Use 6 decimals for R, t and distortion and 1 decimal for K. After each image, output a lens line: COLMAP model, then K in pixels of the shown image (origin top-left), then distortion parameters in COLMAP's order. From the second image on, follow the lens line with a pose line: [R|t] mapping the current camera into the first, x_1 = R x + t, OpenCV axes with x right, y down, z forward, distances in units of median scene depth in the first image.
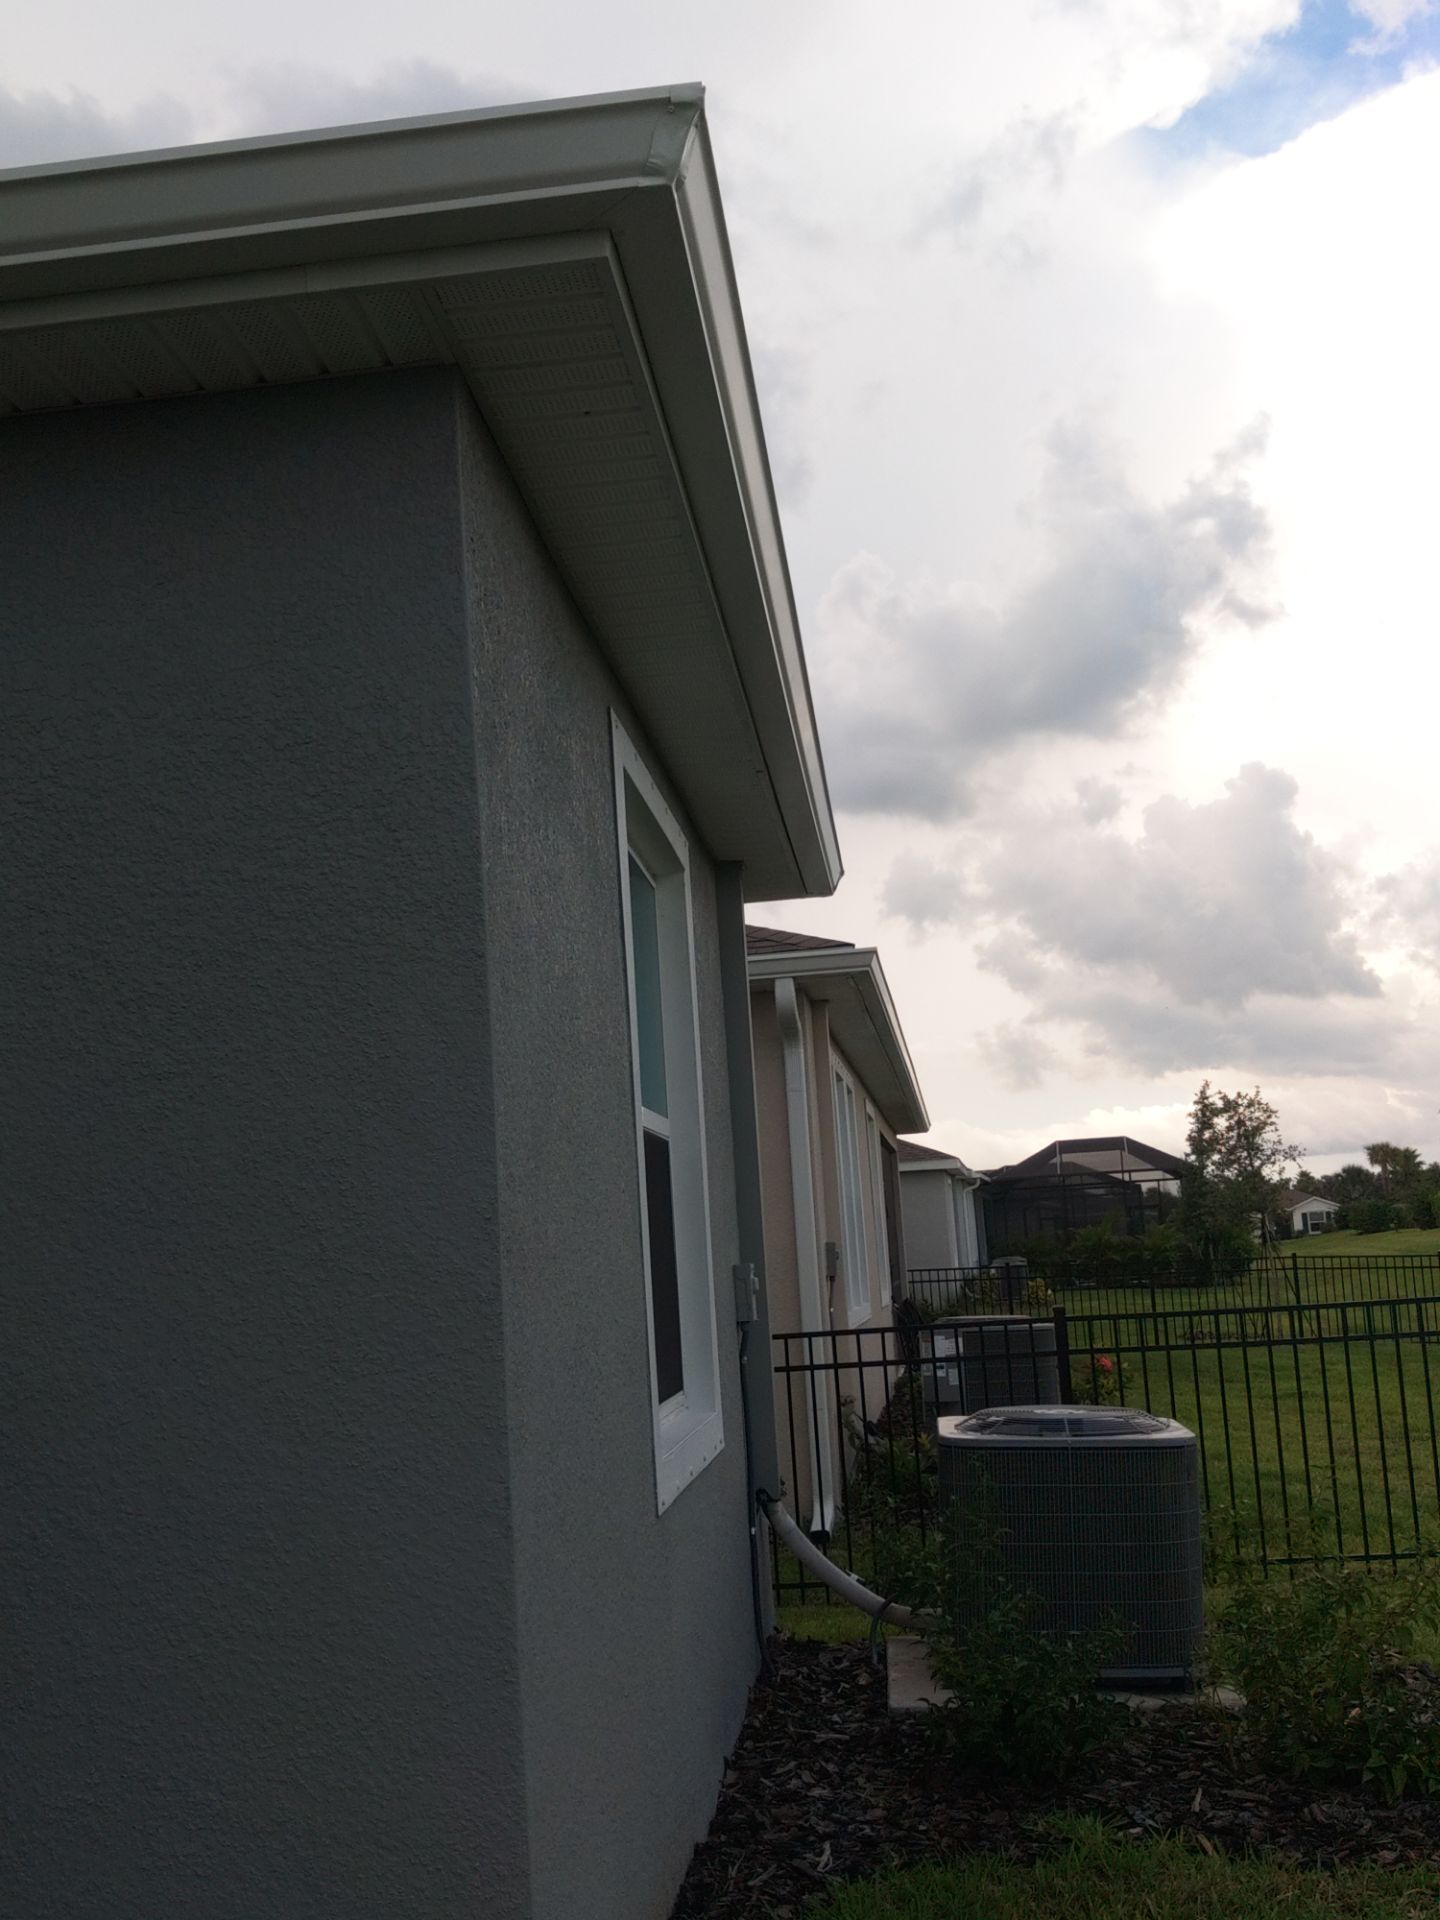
lens RADIAL K [[2037.2, 0, 720.0], [0, 2037.2, 960.0], [0, 0, 1]] dist [0.006810, -0.047015]
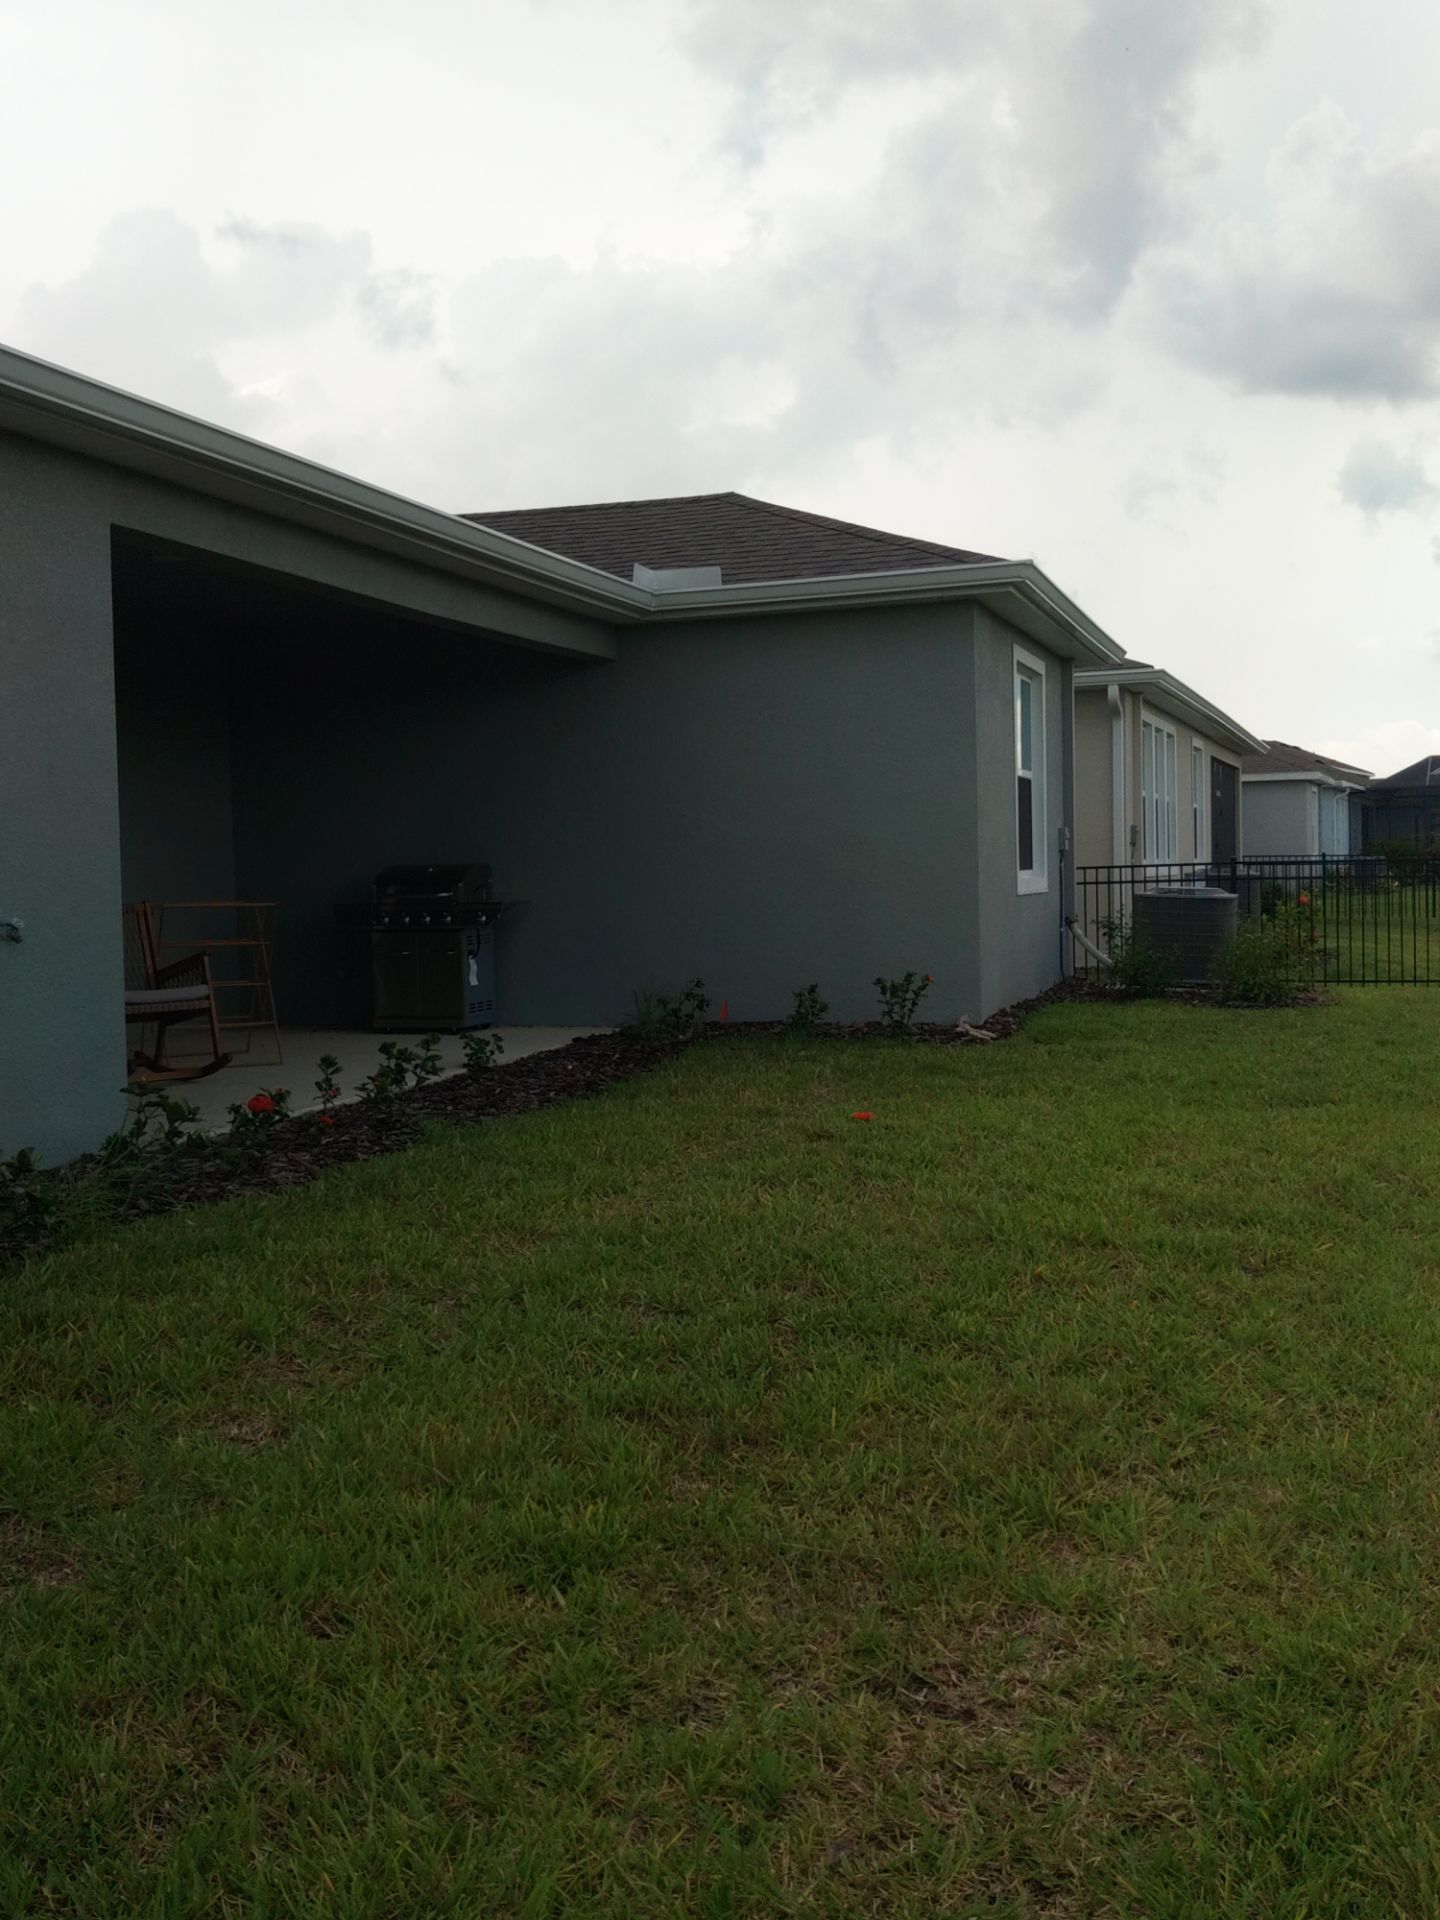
lens RADIAL K [[2037.2, 0, 720.0], [0, 2037.2, 960.0], [0, 0, 1]] dist [0.006810, -0.047015]
pose [[0.978089, 0.045968, -0.203050, 0.069823], [-0.004821, 0.980058, 0.198651, -0.112441], [0.208133, -0.193320, 0.958806, -0.918278]]
